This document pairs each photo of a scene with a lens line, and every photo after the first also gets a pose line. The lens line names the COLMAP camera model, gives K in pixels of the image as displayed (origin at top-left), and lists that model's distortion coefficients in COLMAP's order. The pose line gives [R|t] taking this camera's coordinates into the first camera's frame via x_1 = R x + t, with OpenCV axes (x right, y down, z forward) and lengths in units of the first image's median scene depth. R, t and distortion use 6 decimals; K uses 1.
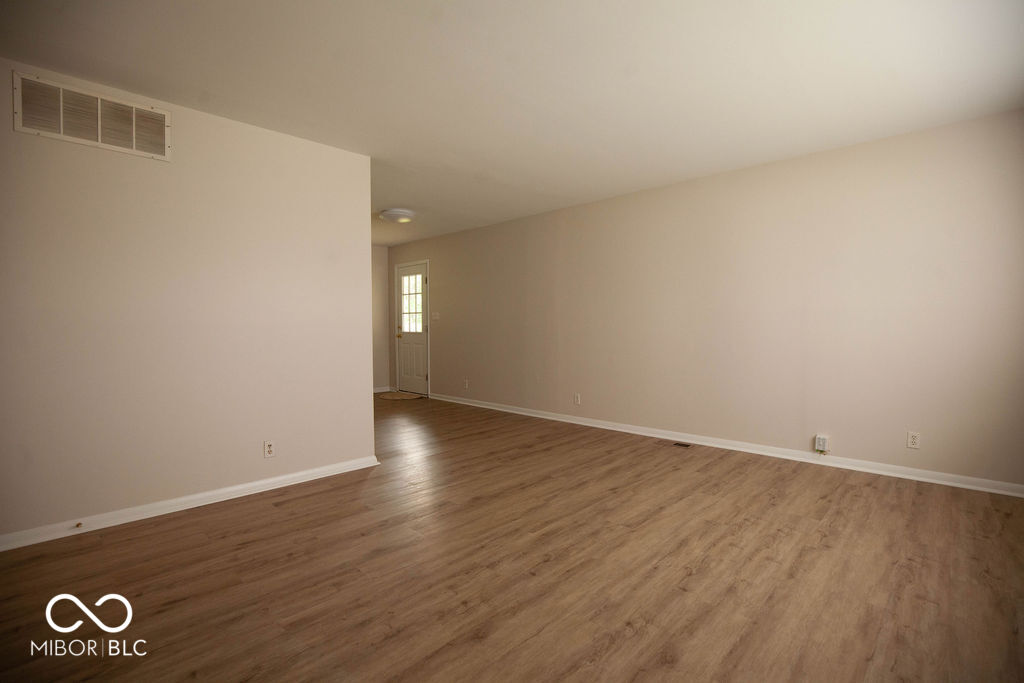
lens RADIAL K [[472.6, 0, 515.4], [0, 472.6, 343.7], [0, 0, 1]] dist [-0.034722, 0.007176]
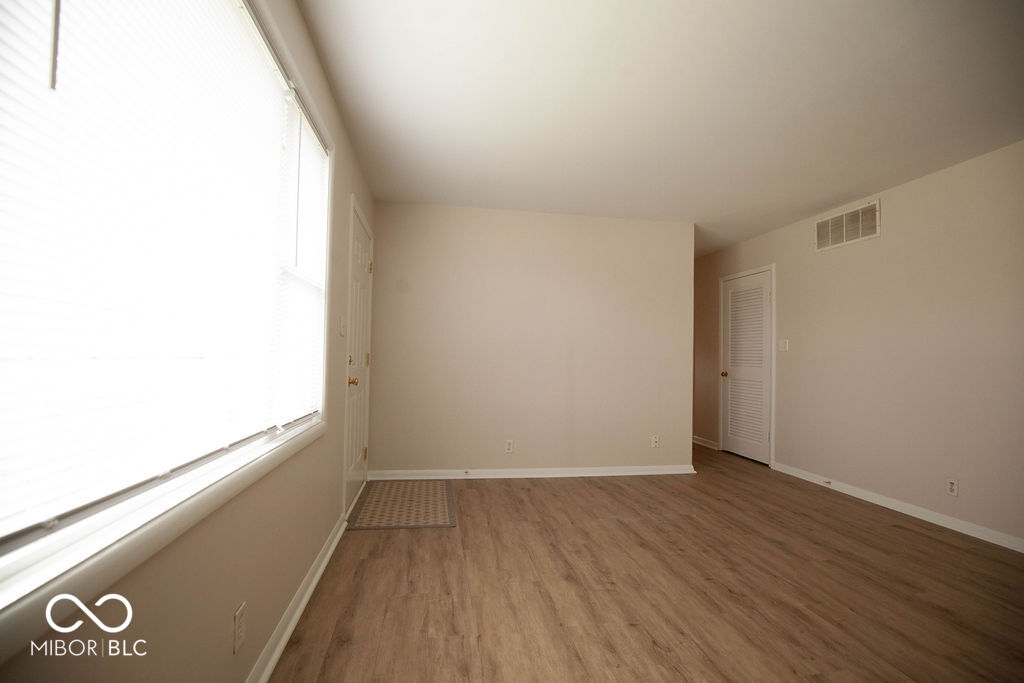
lens RADIAL K [[472.6, 0, 515.4], [0, 472.6, 343.7], [0, 0, 1]] dist [-0.034722, 0.007176]
pose [[-0.596056, -0.027180, -0.802483, 1.165730], [-0.043479, 0.999053, -0.001543, -0.048908], [0.801765, 0.033971, -0.596674, 1.211692]]
